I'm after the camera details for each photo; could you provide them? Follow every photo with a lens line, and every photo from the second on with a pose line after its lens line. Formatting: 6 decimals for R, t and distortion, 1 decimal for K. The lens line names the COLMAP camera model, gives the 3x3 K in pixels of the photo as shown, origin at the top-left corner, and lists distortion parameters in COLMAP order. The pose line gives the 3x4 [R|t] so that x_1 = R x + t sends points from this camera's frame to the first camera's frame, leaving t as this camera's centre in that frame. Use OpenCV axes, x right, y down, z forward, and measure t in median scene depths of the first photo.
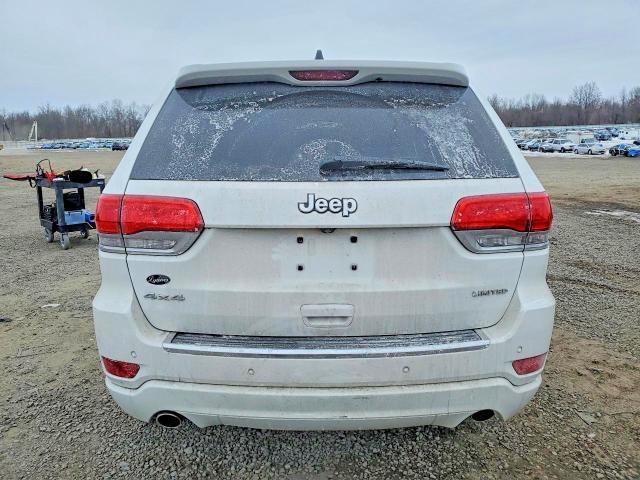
lens RADIAL K [[483.6, 0, 304.6], [0, 483.6, 238.9], [0, 0, 1]] dist [0.013000, 0.003531]
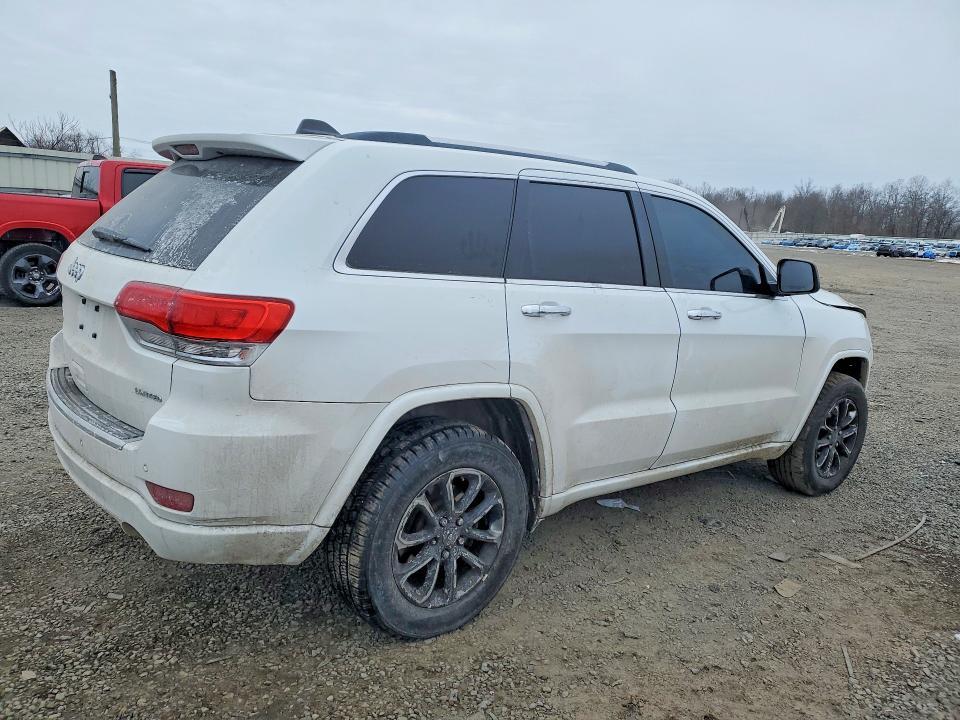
lens RADIAL K [[725.4, 0, 483.2], [0, 725.4, 360.9], [0, 0, 1]] dist [0.013000, 0.003531]
pose [[0.636290, 0.205921, -0.743460, 1.293934], [-0.228552, 0.970770, 0.073274, -0.137159], [0.736817, 0.123295, 0.664755, 0.420731]]
